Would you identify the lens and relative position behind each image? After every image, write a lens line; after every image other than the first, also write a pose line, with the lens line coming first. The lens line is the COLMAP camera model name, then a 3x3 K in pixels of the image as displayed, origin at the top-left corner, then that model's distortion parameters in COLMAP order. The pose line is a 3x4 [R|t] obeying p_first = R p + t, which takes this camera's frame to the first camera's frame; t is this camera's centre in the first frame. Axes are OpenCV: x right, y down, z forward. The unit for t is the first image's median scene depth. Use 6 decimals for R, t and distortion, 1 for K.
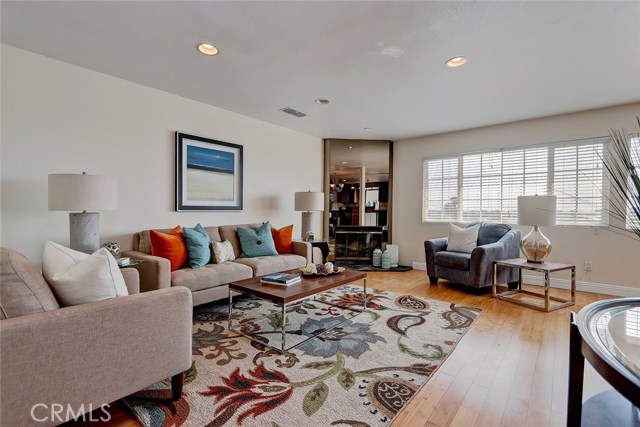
lens RADIAL K [[295.9, 0, 302.0], [0, 295.9, 220.6], [0, 0, 1]] dist [0.007037, -0.003530]
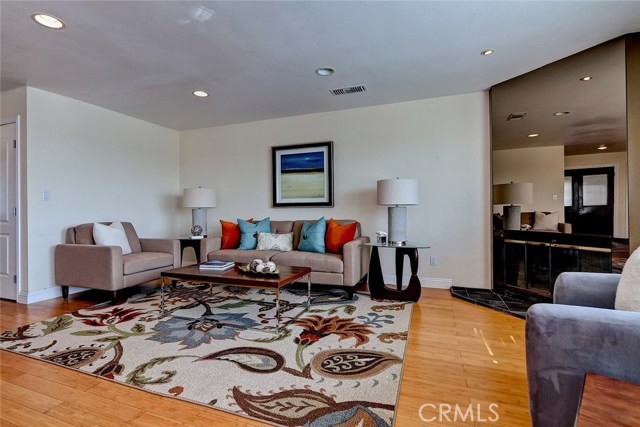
lens RADIAL K [[295.9, 0, 314.5], [0, 295.9, 211.1], [0, 0, 1]] dist [0.007037, -0.003530]
pose [[0.356501, -0.013780, -0.934193, 0.984771], [-0.026306, 0.999347, -0.024780, 0.011082], [0.933925, 0.033409, 0.355906, 0.823076]]
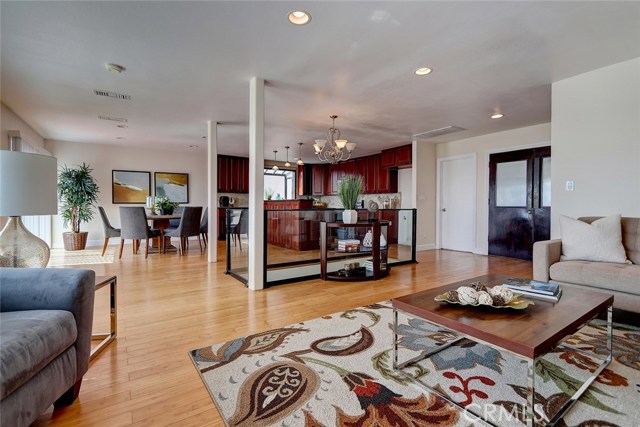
lens RADIAL K [[295.9, 0, 305.6], [0, 295.9, 206.5], [0, 0, 1]] dist [0.007037, -0.003530]
pose [[-0.966443, -0.013827, 0.256507, 0.241784], [-0.003739, 0.999202, 0.039775, -0.022714], [-0.256852, 0.037481, -0.965724, 1.610361]]
